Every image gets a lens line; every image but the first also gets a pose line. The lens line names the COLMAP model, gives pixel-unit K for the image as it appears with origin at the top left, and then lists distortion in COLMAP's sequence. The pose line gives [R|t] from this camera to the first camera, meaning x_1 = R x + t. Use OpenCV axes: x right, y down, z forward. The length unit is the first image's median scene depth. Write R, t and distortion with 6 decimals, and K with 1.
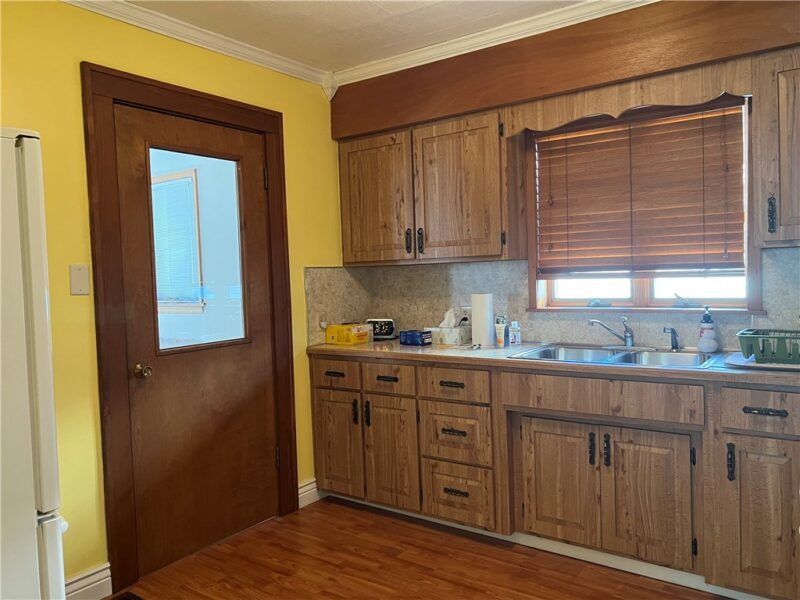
lens RADIAL K [[608.8, 0, 400.4], [0, 608.8, 298.3], [0, 0, 1]] dist [0.011659, 0.003391]
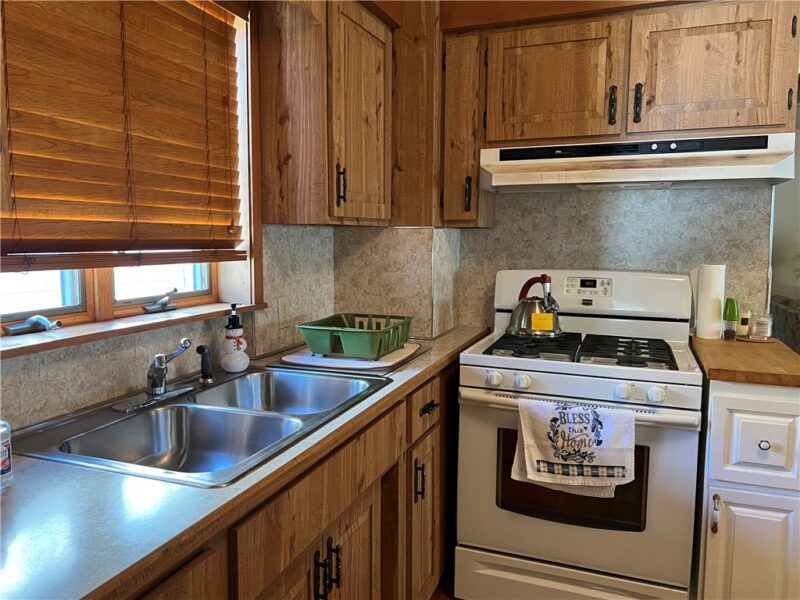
lens RADIAL K [[608.8, 0, 399.5], [0, 608.8, 299.9], [0, 0, 1]] dist [0.011659, 0.003391]
pose [[-0.258452, -0.071918, 0.963343, -0.190721], [0.047158, 0.995097, 0.086941, -0.039456], [-0.964872, 0.067899, -0.253794, 0.956833]]
